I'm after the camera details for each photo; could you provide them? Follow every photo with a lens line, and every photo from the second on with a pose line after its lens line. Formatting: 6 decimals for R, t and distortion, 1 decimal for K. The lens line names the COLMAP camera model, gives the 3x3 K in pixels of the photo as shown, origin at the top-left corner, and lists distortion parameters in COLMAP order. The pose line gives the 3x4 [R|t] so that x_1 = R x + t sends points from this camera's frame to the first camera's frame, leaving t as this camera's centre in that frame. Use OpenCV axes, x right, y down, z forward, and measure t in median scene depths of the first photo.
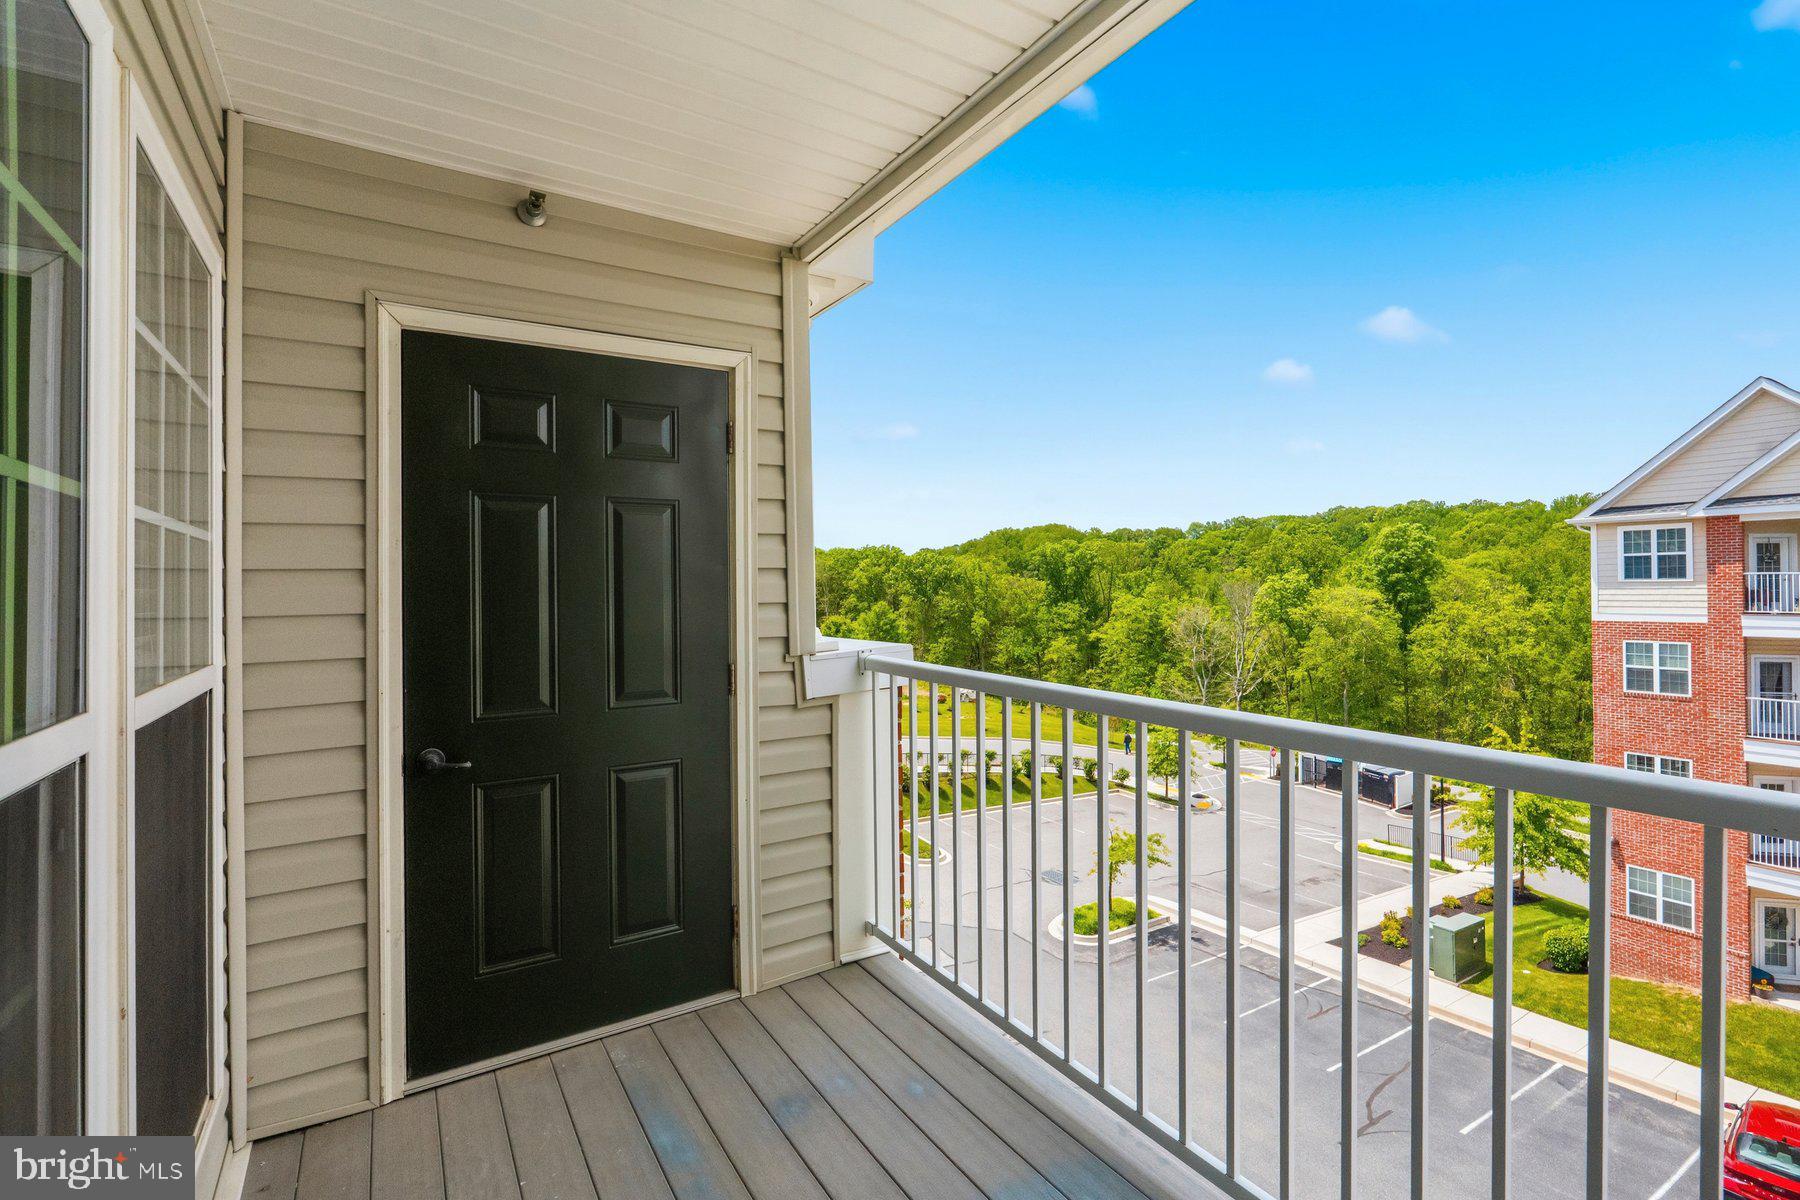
lens RADIAL K [[821.0, 0, 897.7], [0, 821.0, 585.2], [0, 0, 1]] dist [-0.000950, -0.001082]
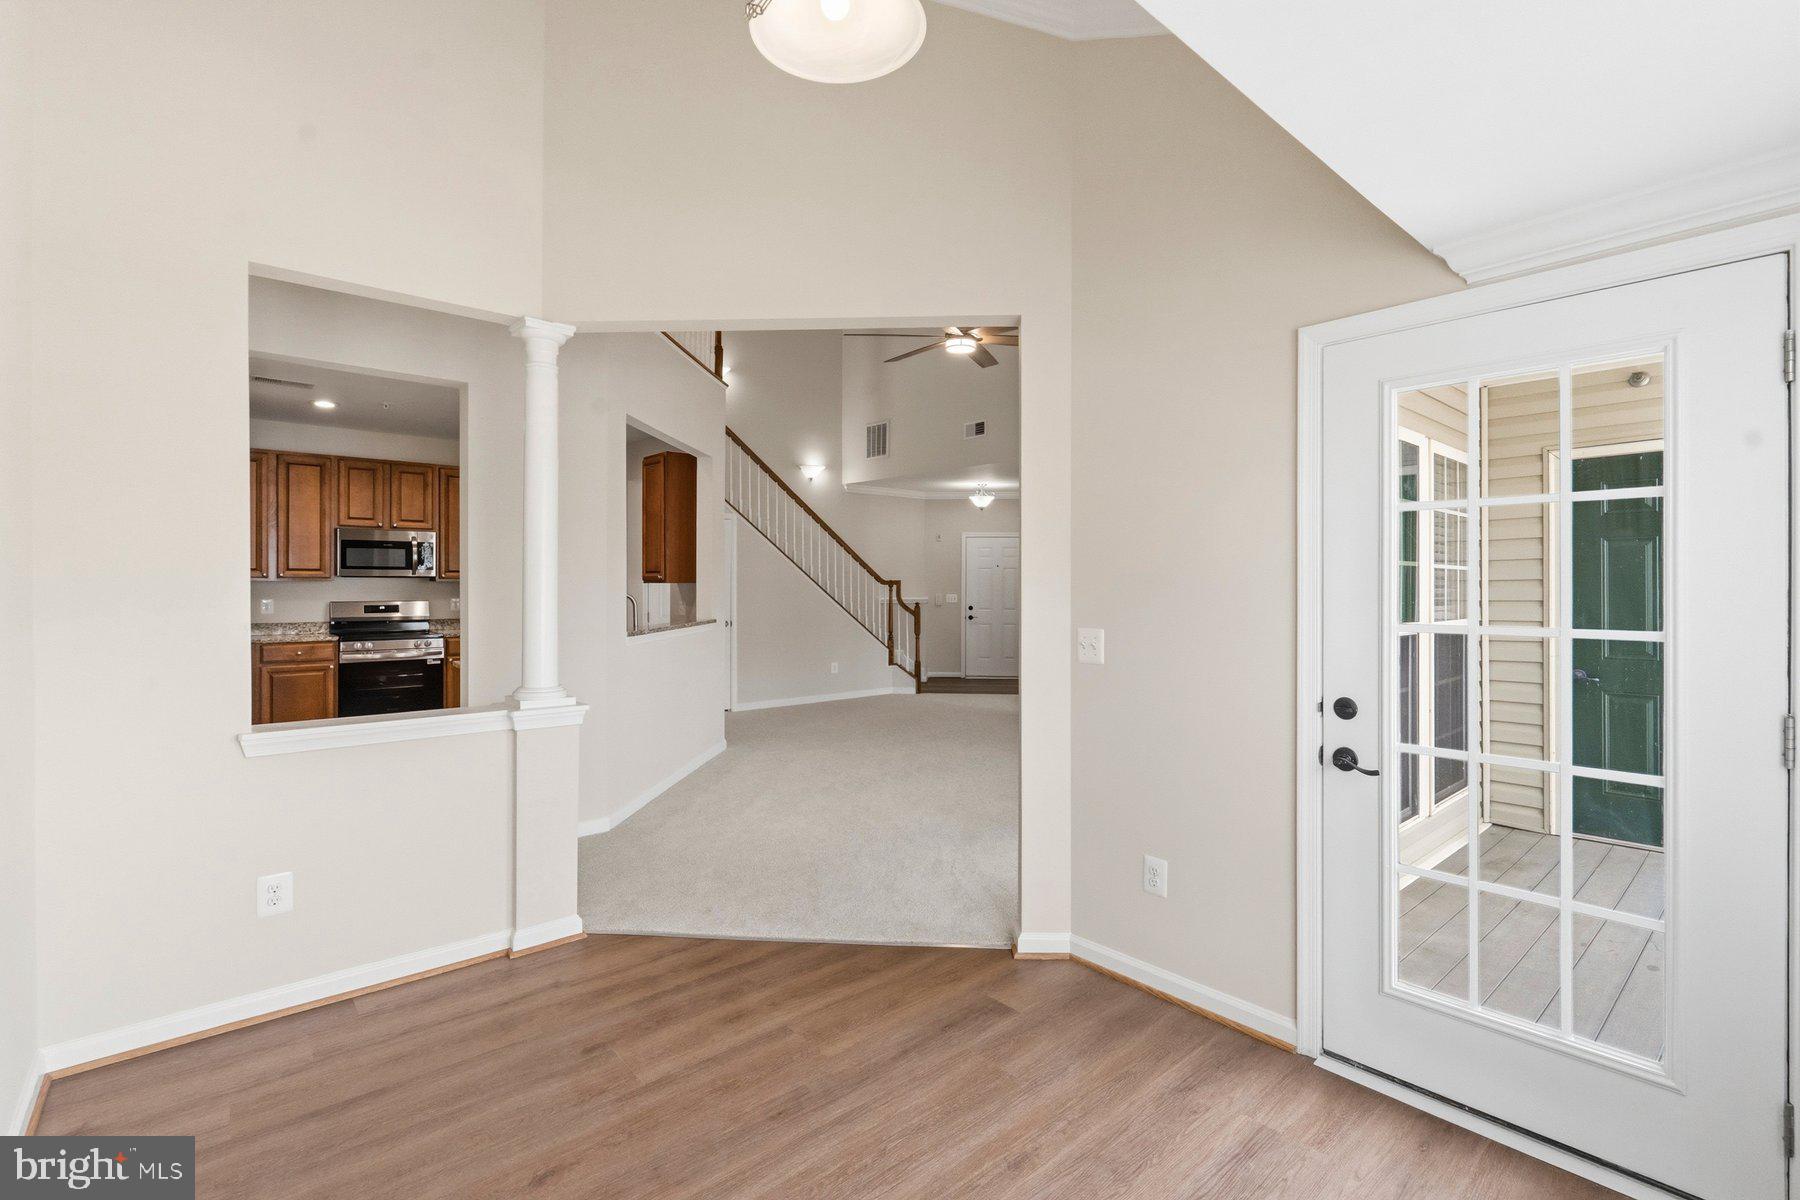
lens RADIAL K [[821.0, 0, 897.7], [0, 821.0, 585.2], [0, 0, 1]] dist [-0.000950, -0.001082]
pose [[0.147490, 0.000671, -0.989063, 1.205881], [0.000622, 1.000000, 0.000771, -0.007660], [0.989063, -0.000729, 0.147489, -0.966239]]
